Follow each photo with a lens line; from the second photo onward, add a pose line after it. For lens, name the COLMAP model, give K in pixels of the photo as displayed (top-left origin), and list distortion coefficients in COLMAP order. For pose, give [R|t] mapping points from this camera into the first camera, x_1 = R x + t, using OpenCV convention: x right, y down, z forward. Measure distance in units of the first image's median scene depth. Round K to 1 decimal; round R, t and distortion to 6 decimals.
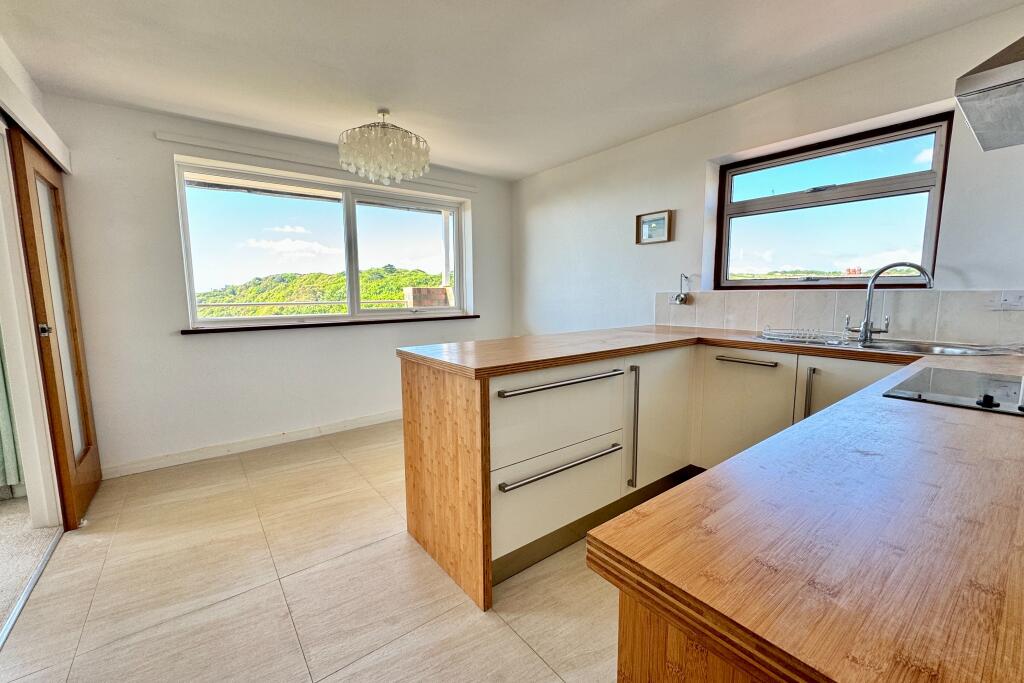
lens RADIAL K [[416.2, 0, 512.0], [0, 416.2, 341.5], [0, 0, 1]] dist [-0.000478, -0.000039]
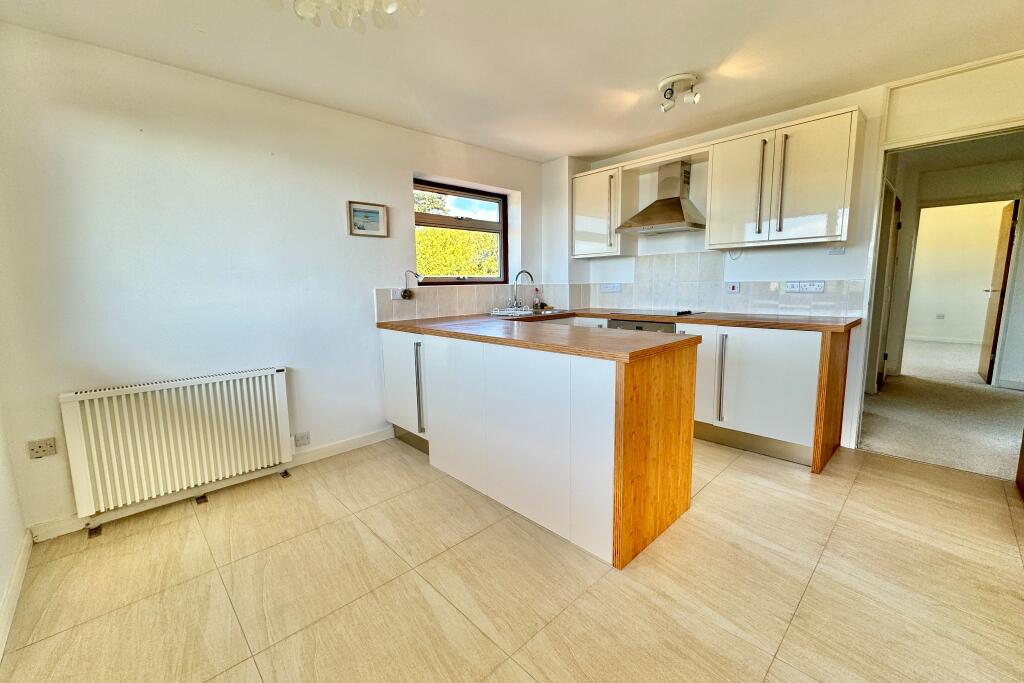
lens RADIAL K [[418.9, 0, 512.0], [0, 418.9, 341.5], [0, 0, 1]] dist [0.000204, 0.000006]
pose [[-0.108397, -0.129337, 0.985658, -0.687575], [0.134831, 0.980426, 0.143479, -0.100520], [-0.984922, 0.148450, -0.088837, 0.840816]]
